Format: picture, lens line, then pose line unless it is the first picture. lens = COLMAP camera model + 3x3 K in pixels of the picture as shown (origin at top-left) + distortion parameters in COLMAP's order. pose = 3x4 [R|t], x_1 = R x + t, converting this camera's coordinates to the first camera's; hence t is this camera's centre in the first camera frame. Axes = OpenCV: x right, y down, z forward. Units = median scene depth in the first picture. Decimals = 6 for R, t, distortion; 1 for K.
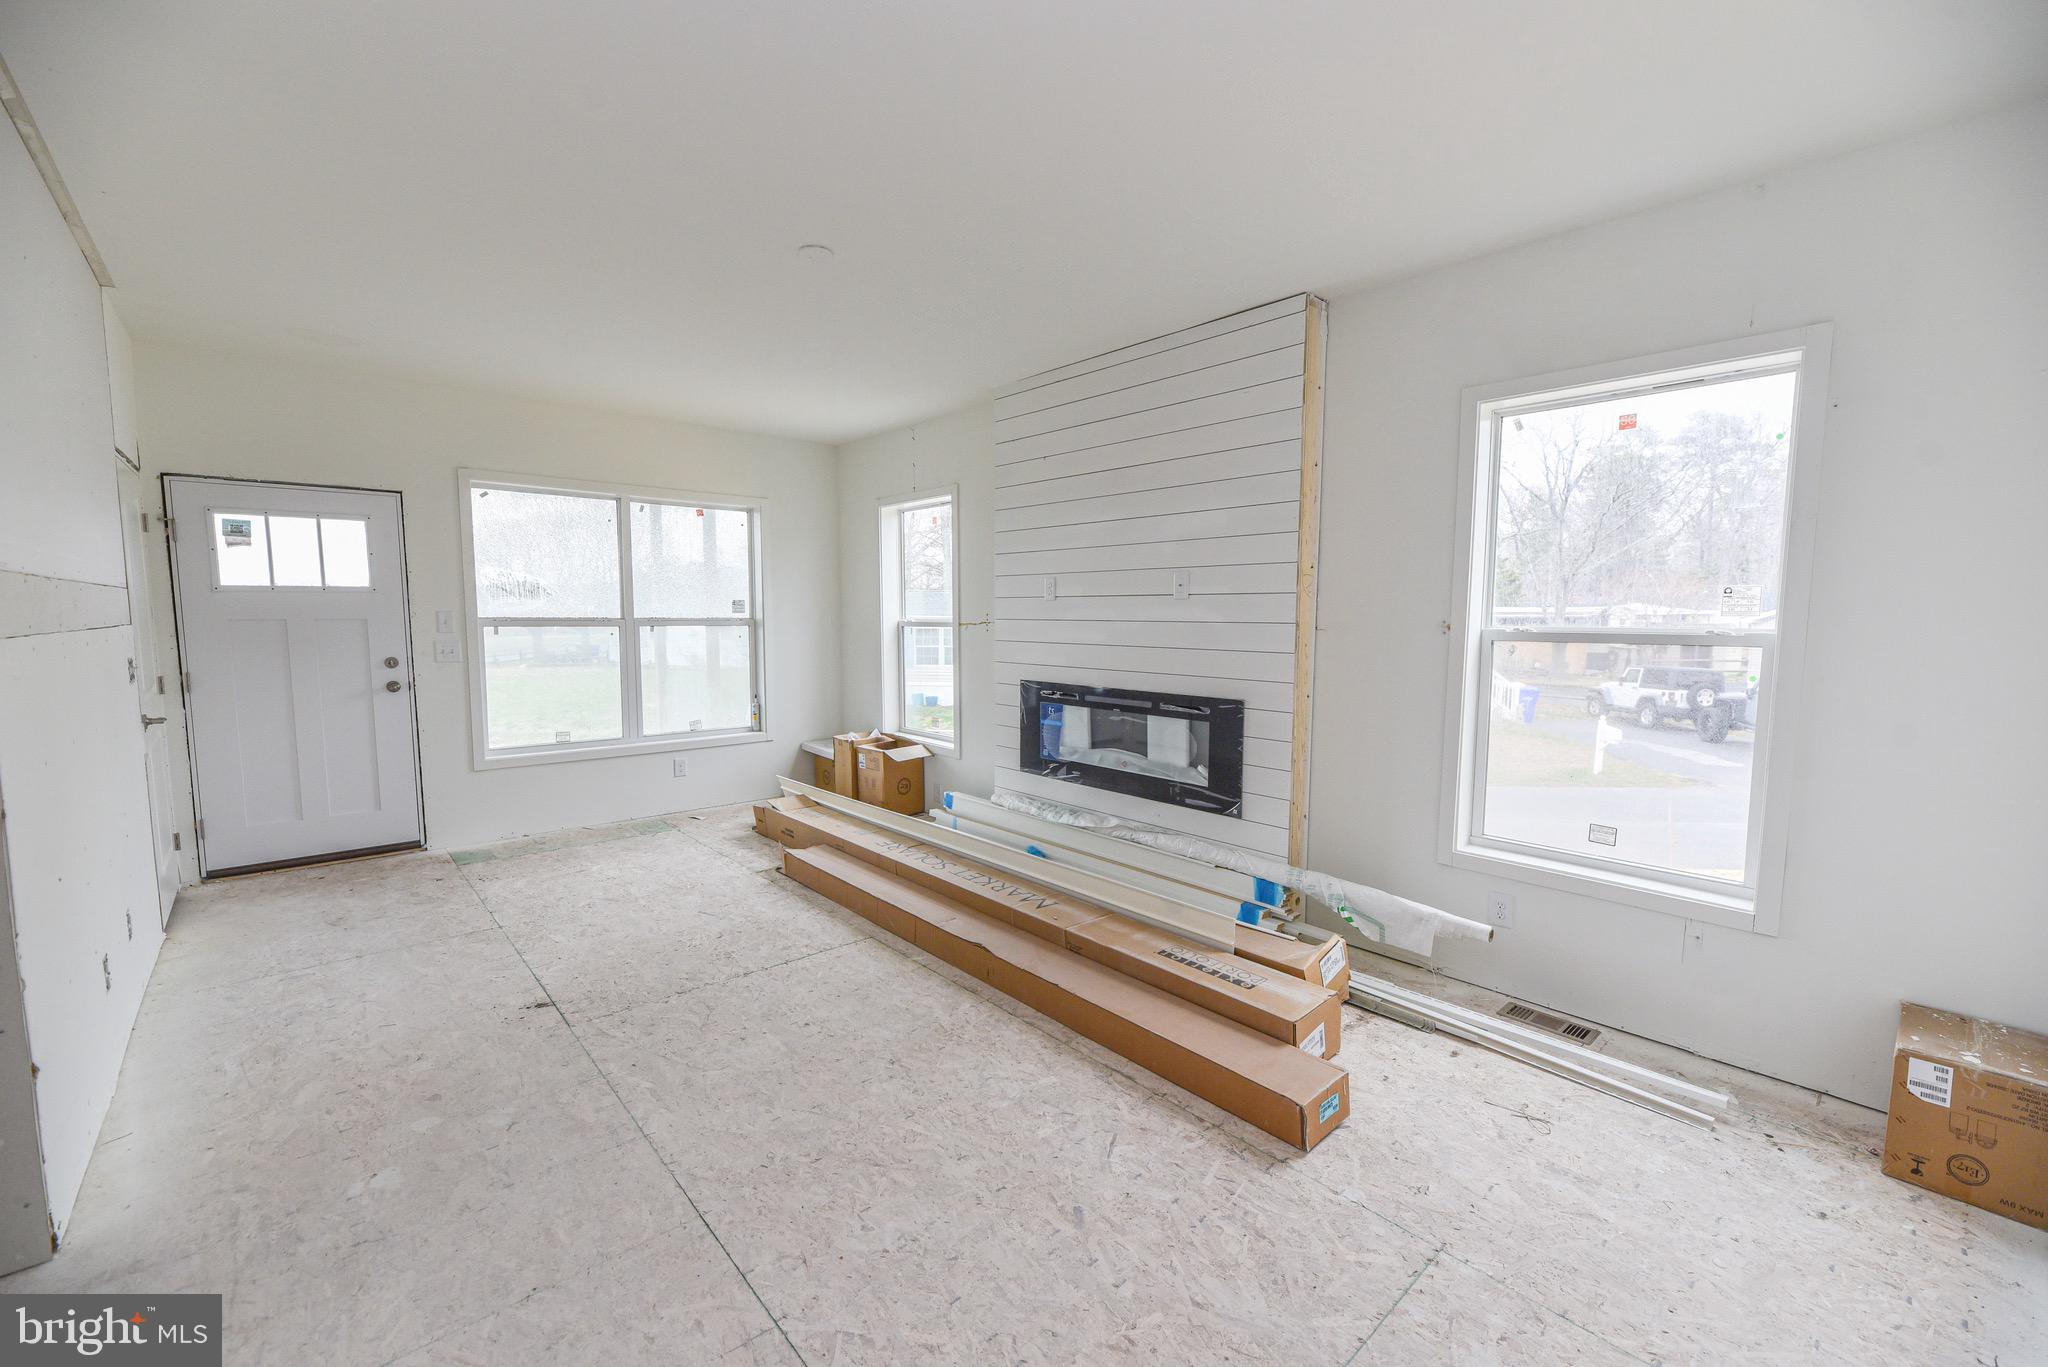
lens RADIAL K [[834.7, 0, 1035.1], [0, 834.7, 688.3], [0, 0, 1]] dist [-0.000644, -0.000128]
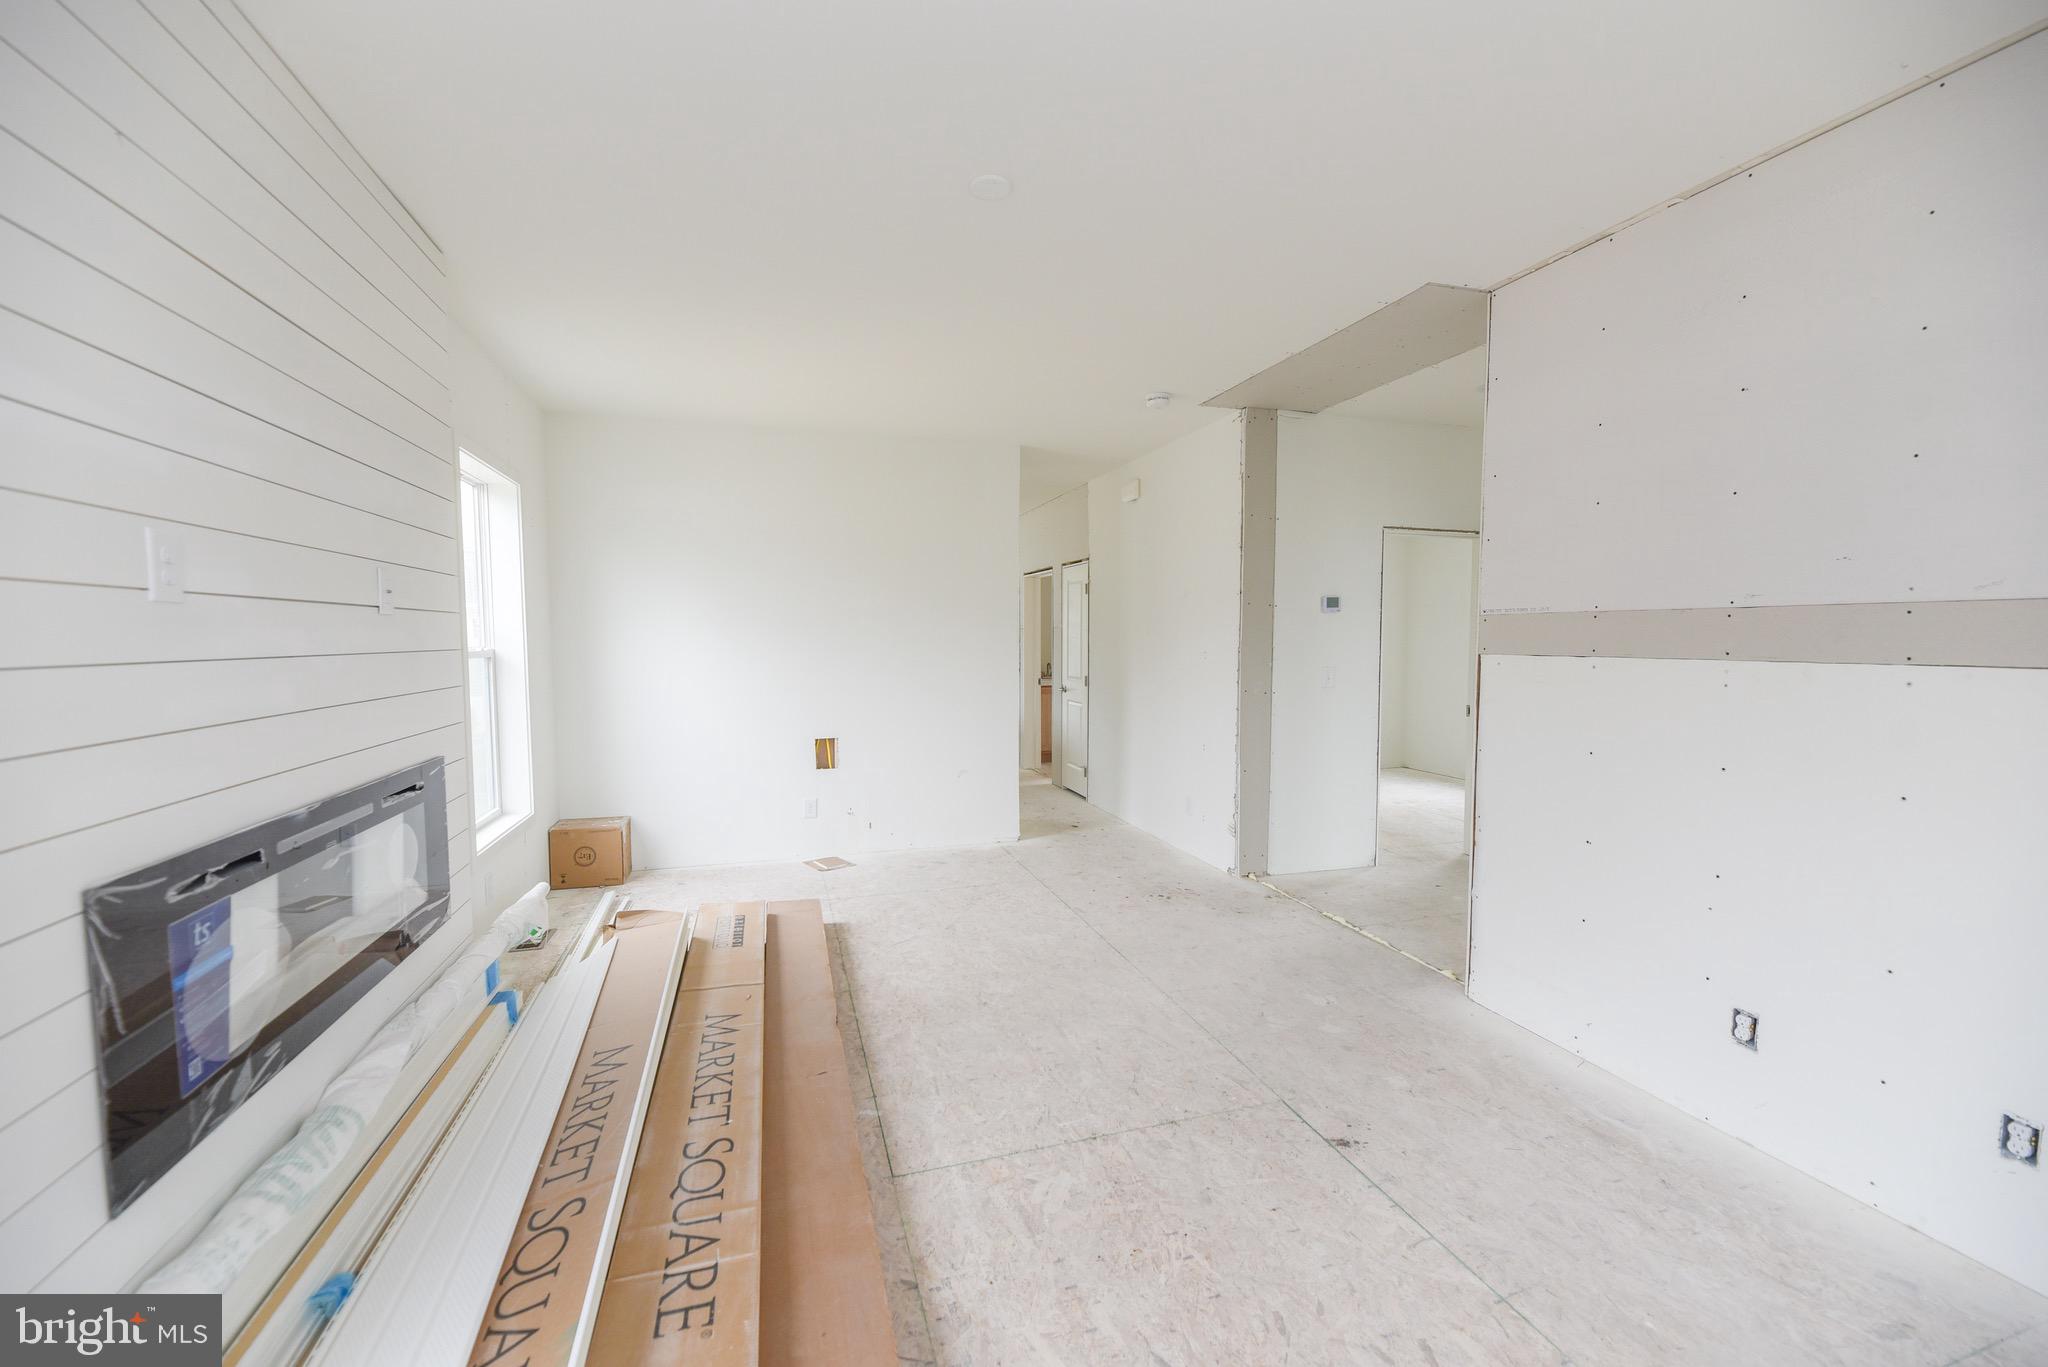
lens RADIAL K [[834.7, 0, 1022.4], [0, 834.7, 685.3], [0, 0, 1]] dist [-0.000644, -0.000128]
pose [[-0.904340, -0.028657, 0.425849, -0.630699], [0.035355, 0.989285, 0.141653, -0.160936], [-0.425345, 0.143158, -0.893637, 1.733513]]
